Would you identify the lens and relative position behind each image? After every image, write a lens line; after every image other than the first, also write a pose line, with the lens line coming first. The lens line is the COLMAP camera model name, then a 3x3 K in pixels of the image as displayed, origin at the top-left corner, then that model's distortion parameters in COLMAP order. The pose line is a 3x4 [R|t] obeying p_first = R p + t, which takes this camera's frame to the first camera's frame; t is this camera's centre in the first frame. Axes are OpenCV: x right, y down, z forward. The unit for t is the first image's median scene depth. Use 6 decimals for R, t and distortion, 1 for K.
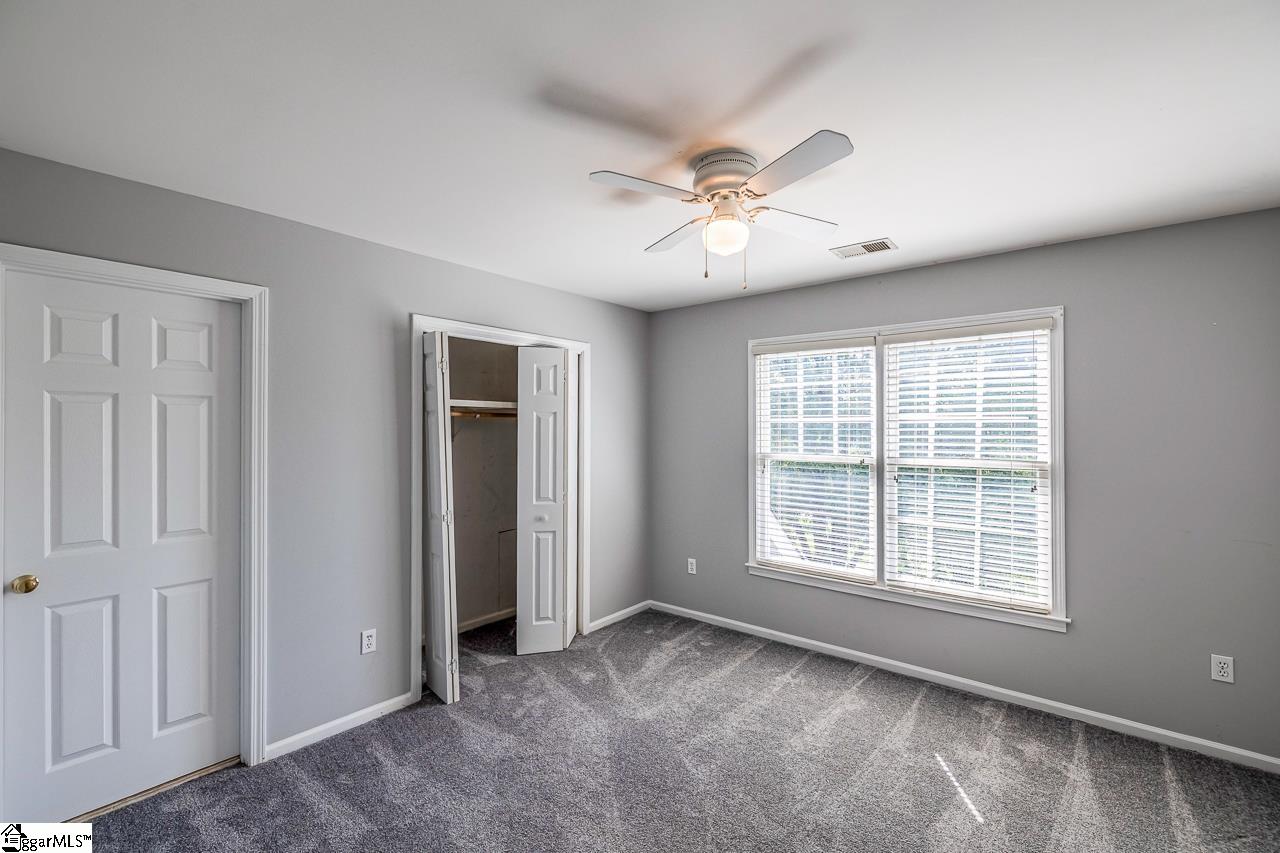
lens RADIAL K [[561.9, 0, 640.0], [0, 561.9, 426.5], [0, 0, 1]] dist [-0.000258, -0.000011]
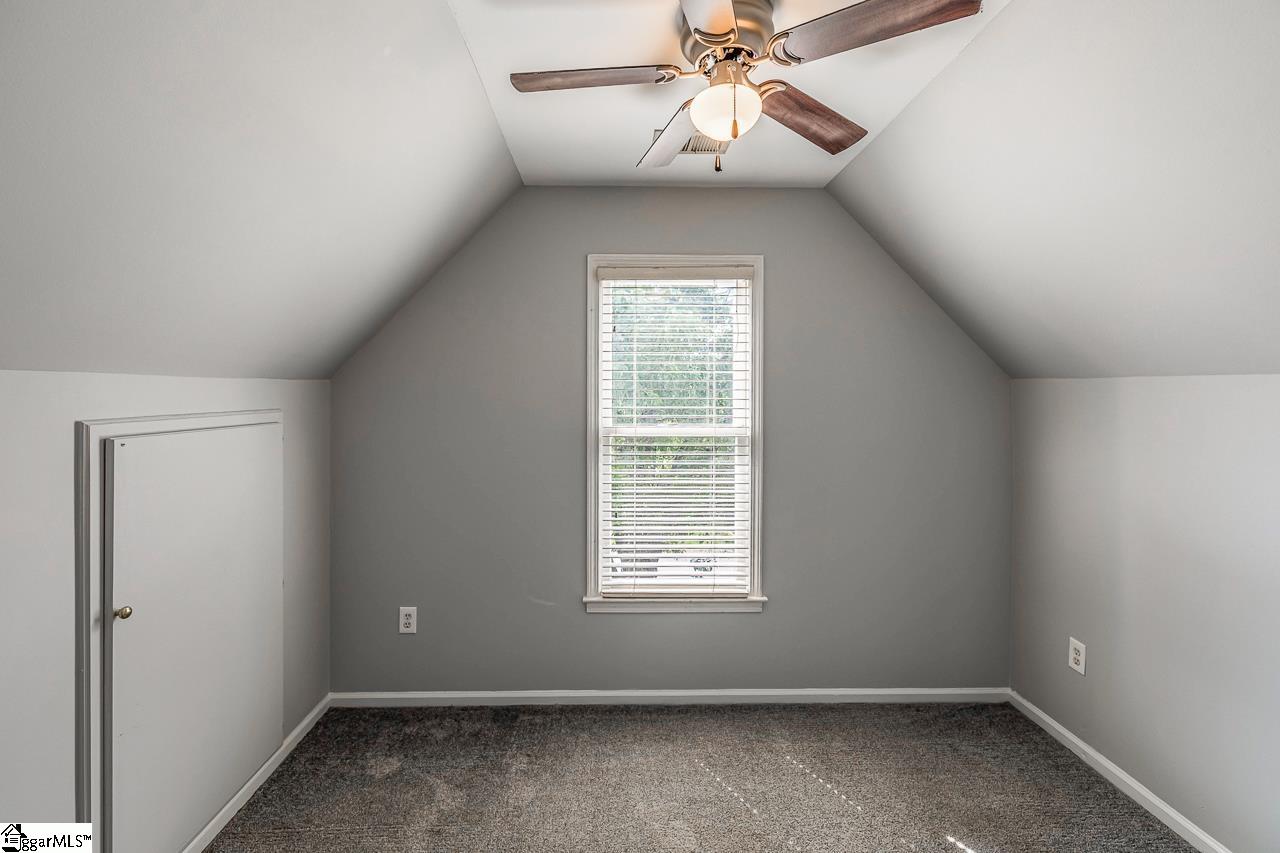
lens RADIAL K [[771.0, 0, 641.7], [0, 771.0, 392.9], [0, 0, 1]] dist [-0.000057, -0.000153]
pose [[0.759568, -0.003125, 0.650420, -0.232576], [-0.000709, 0.999984, 0.005632, 0.001028], [-0.650427, -0.004739, 0.759554, 0.193395]]
